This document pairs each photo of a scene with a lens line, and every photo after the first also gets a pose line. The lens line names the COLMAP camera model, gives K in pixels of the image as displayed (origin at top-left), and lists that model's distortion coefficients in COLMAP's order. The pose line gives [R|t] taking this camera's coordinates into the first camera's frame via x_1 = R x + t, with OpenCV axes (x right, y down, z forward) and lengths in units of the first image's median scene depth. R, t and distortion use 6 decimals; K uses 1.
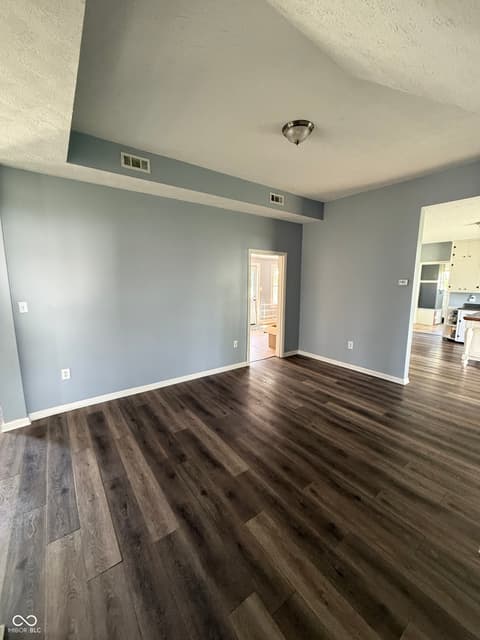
lens RADIAL K [[253.9, 0, 237.7], [0, 253.9, 317.9], [0, 0, 1]] dist [-0.002173, 0.000775]
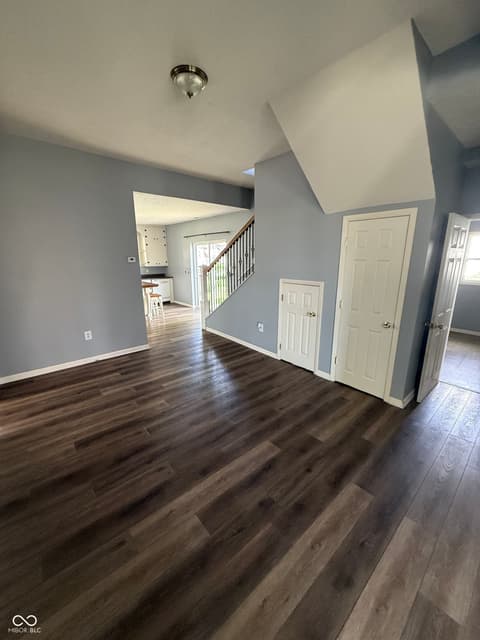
lens RADIAL K [[253.8, 0, 240.8], [0, 253.8, 318.2], [0, 0, 1]] dist [0.000820, 0.000117]
pose [[-0.077637, -0.239445, 0.967801, -0.734617], [0.152170, 0.956511, 0.248859, -0.149889], [-0.985300, 0.166591, -0.037824, 0.926981]]
